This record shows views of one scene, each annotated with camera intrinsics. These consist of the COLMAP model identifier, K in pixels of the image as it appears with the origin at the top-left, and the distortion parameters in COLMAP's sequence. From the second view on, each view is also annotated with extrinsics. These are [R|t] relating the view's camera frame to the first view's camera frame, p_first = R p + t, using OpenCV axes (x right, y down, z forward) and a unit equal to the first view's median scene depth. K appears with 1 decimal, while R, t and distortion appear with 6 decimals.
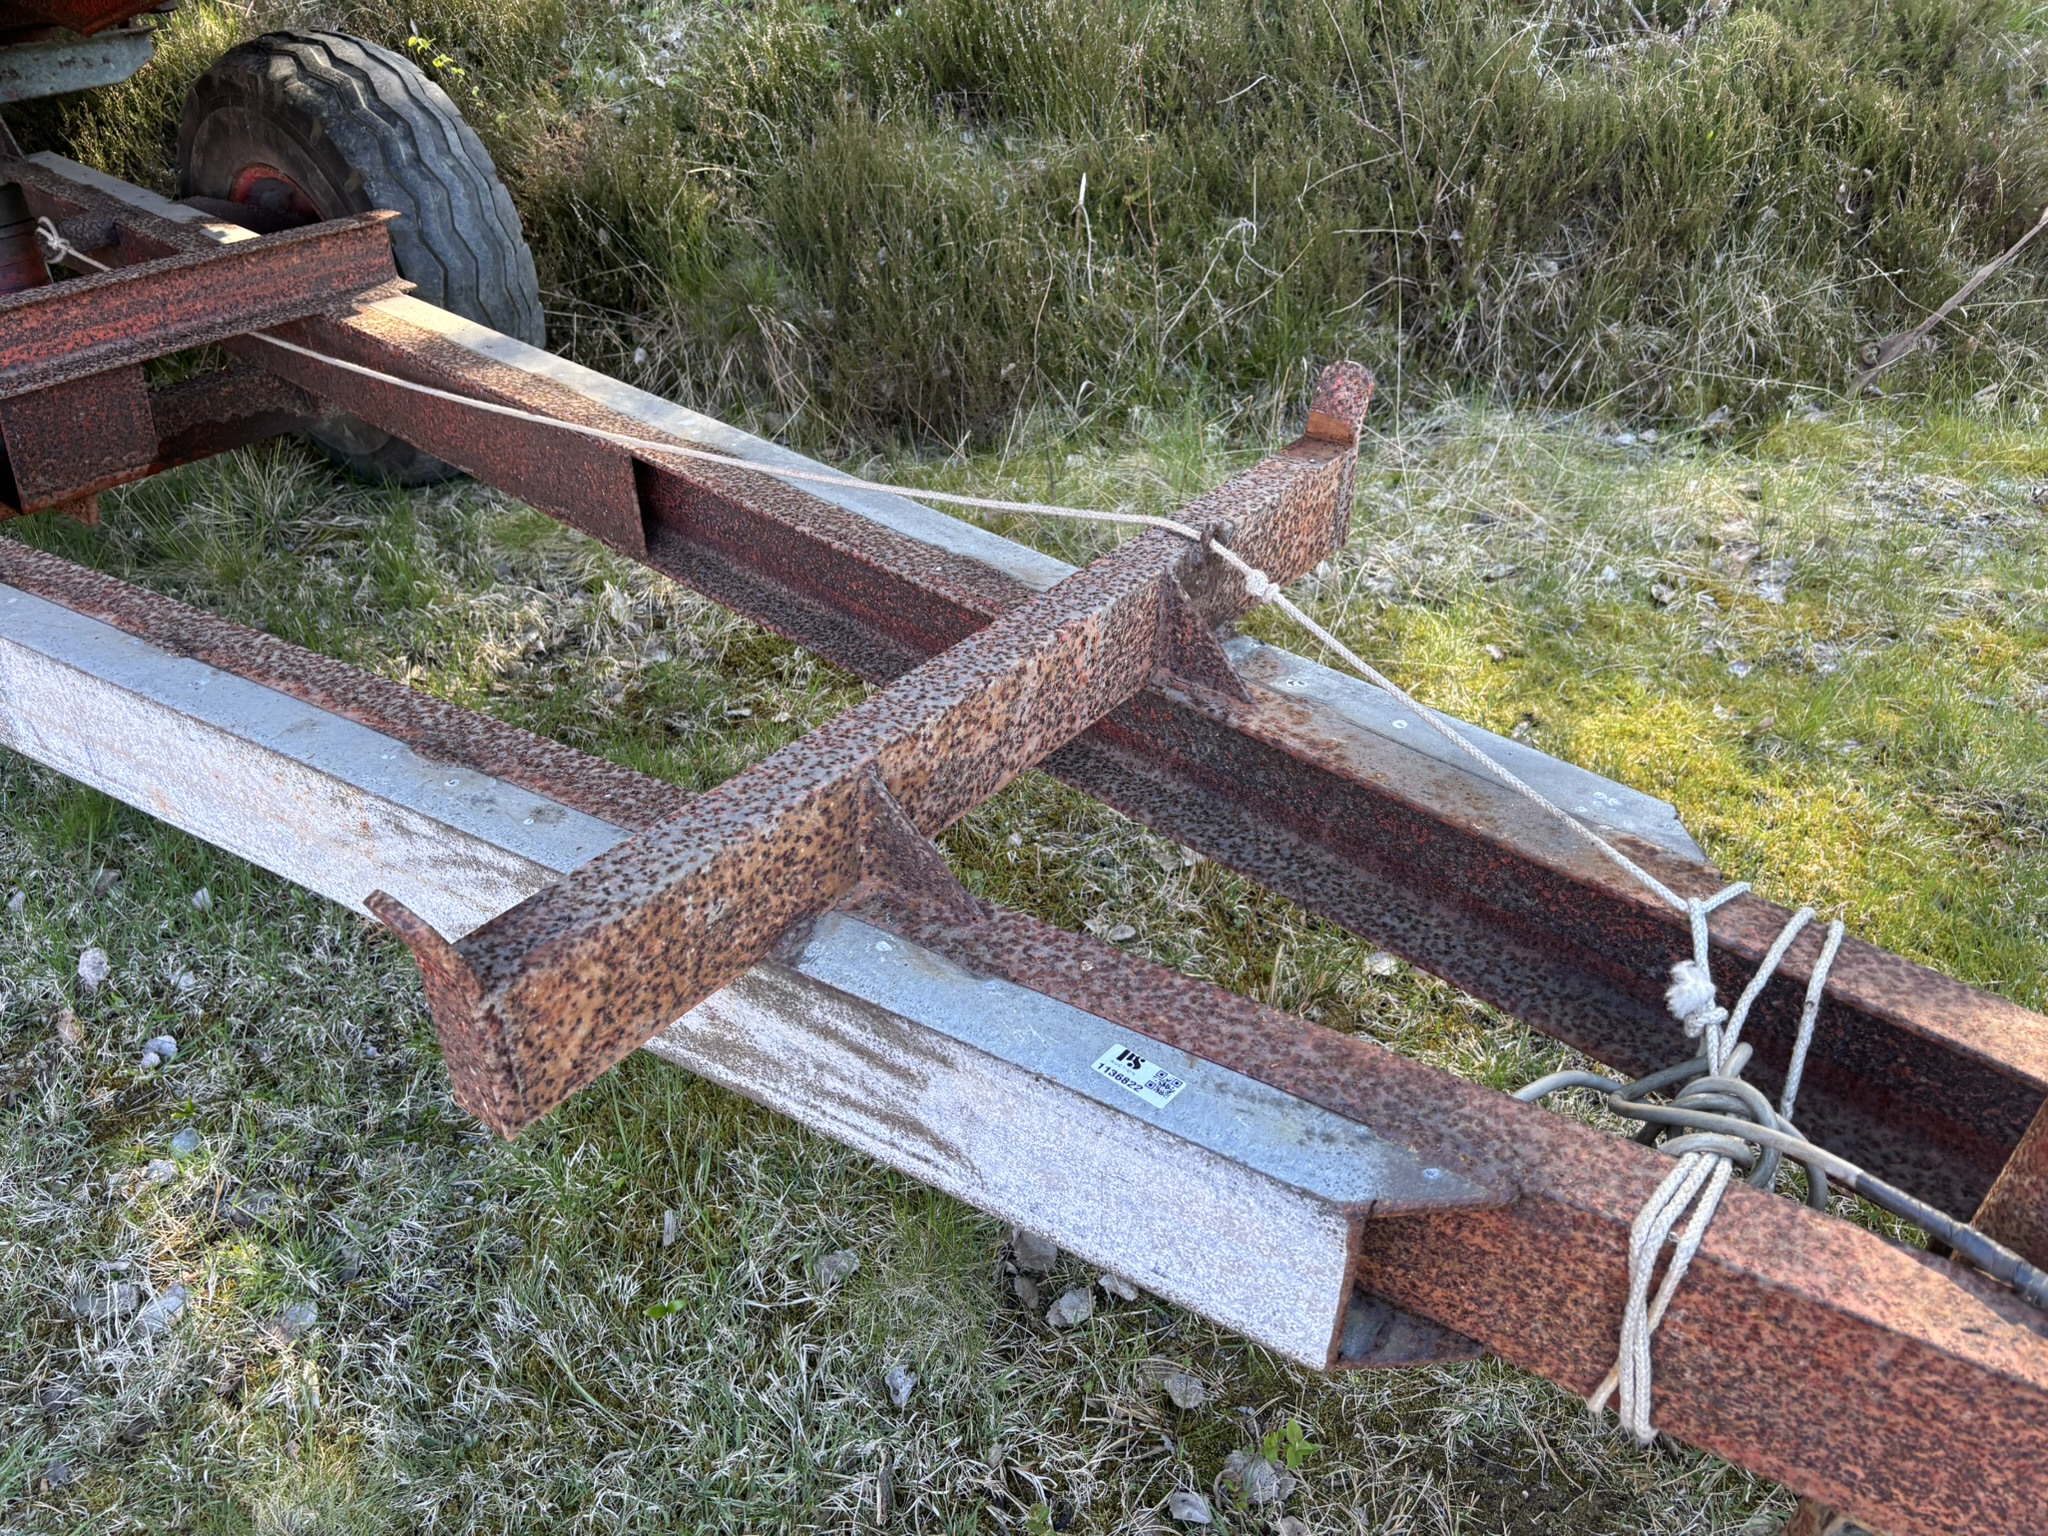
lens RADIAL K [[1544.0, 0, 1037.2], [0, 1544.0, 776.8], [0, 0, 1]] dist [0.066957, -0.087802]
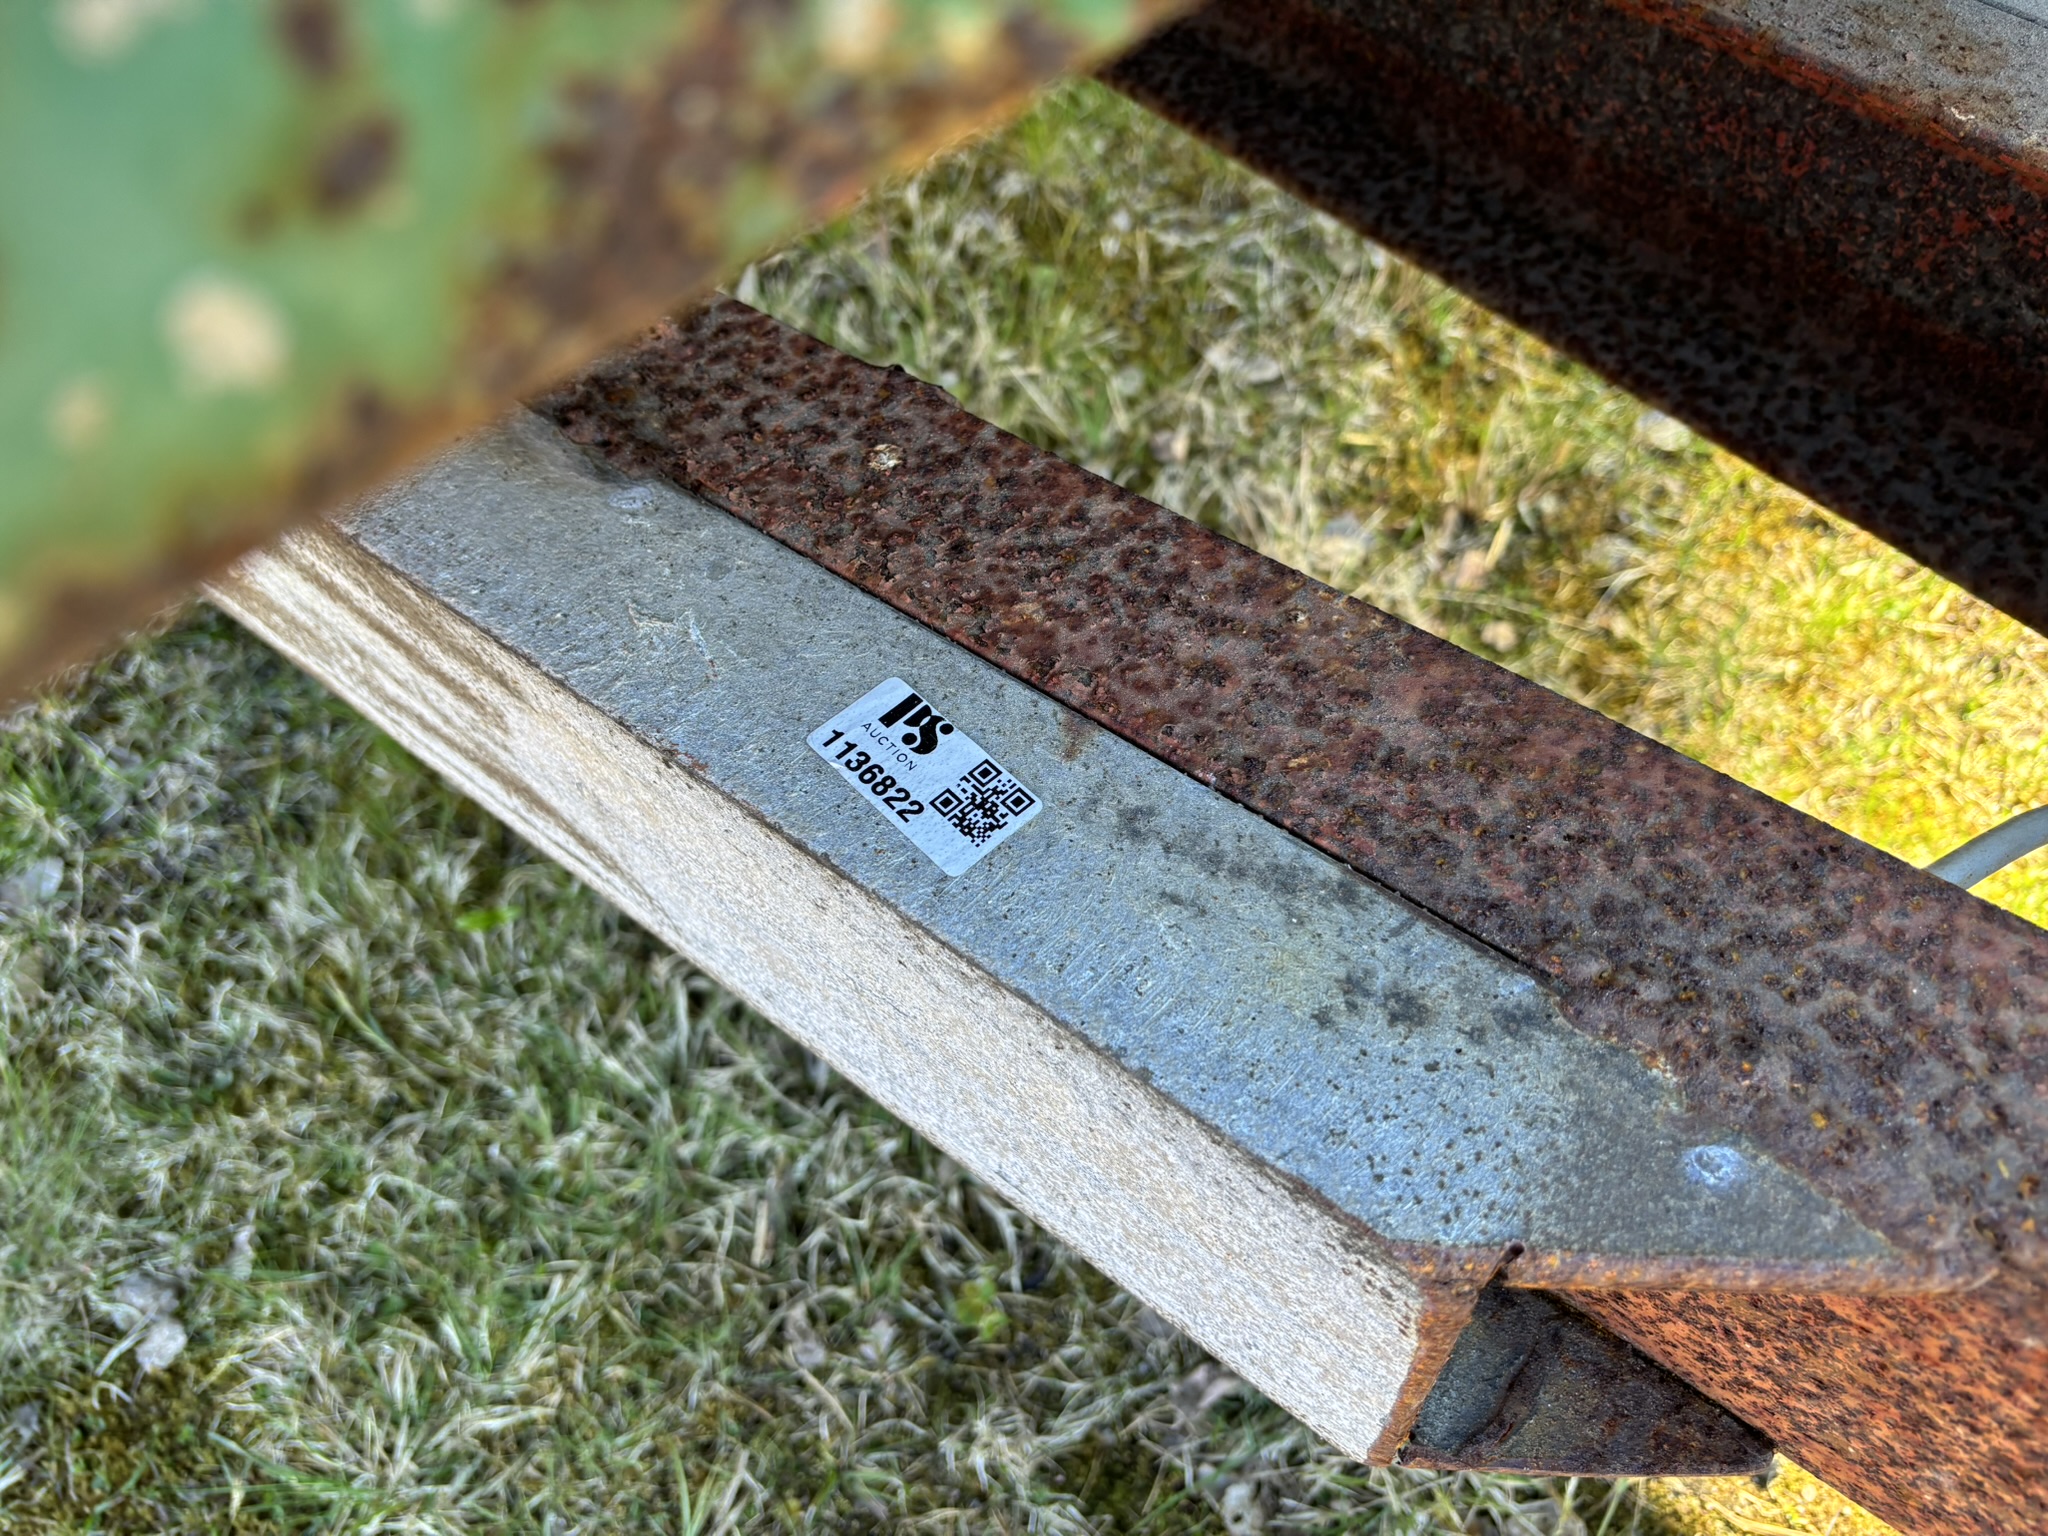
lens RADIAL K [[1588.8, 0, 1047.8], [0, 1588.8, 797.8], [0, 0, 1]] dist [0.065726, -0.106518]
pose [[0.989477, 0.060639, -0.131367, 0.098783], [-0.009648, 0.933572, 0.358260, 0.042254], [0.144365, -0.353223, 0.924333, 0.442171]]
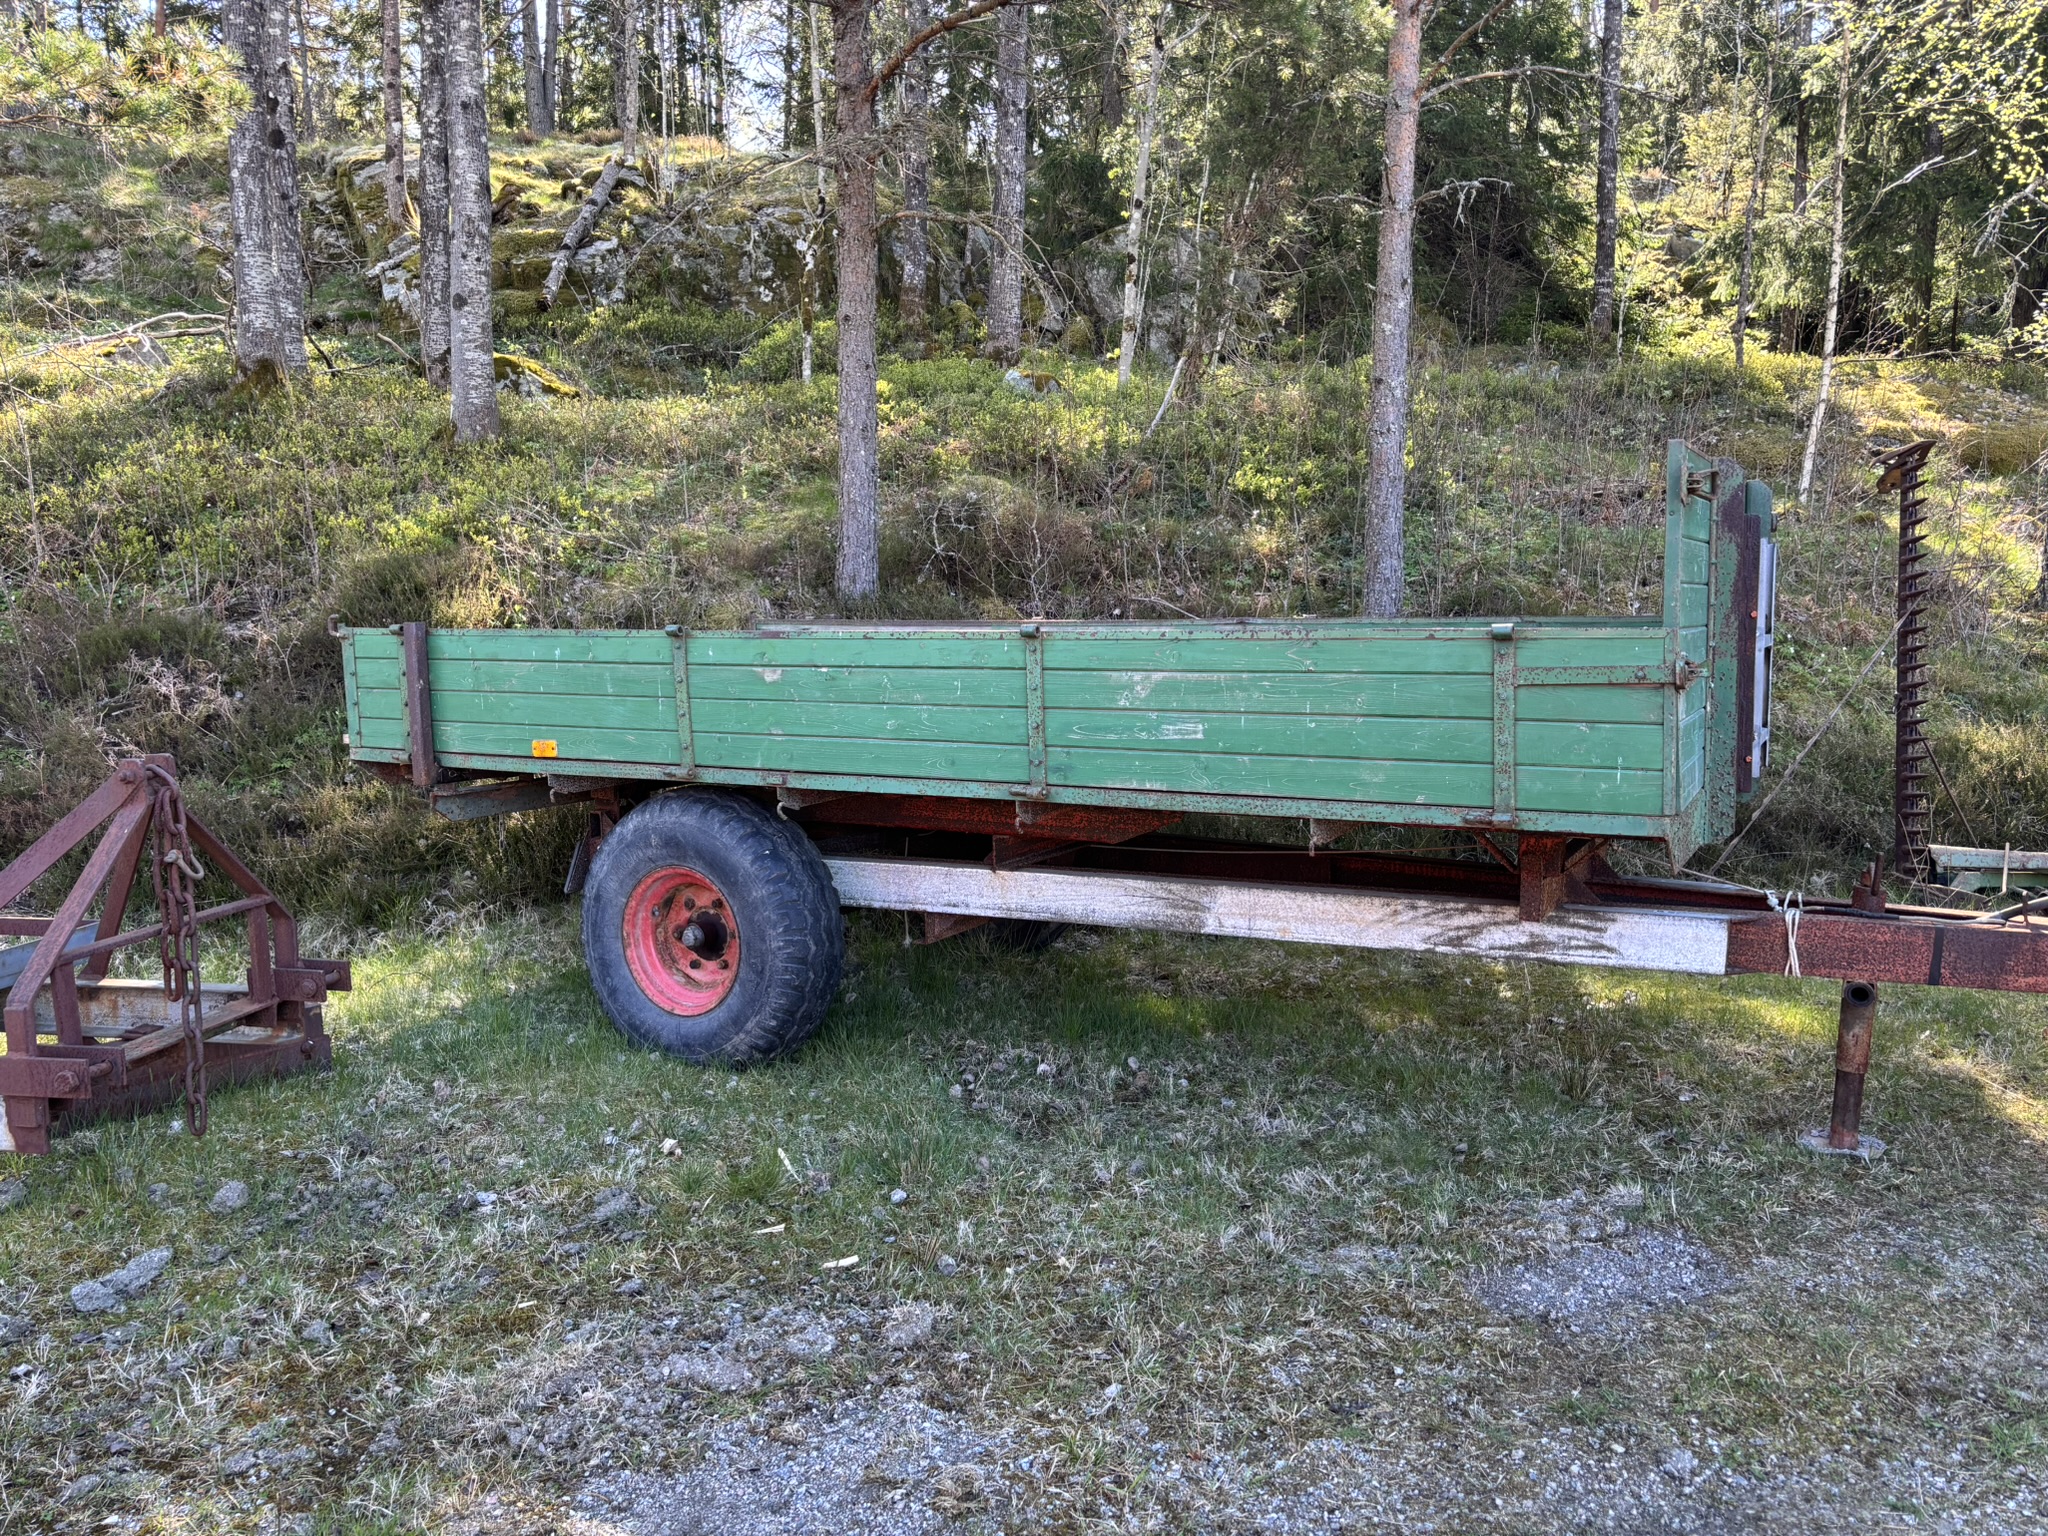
lens RADIAL K [[1526.2, 0, 1024.0], [0, 1526.2, 768.0], [0, 0, 1]] dist [0.004165, -0.005128]
pose [[0.986799, -0.009387, 0.161680, -1.600933], [0.083094, 0.886244, -0.455705, 1.094241], [-0.139010, 0.463124, 0.875324, -1.787913]]
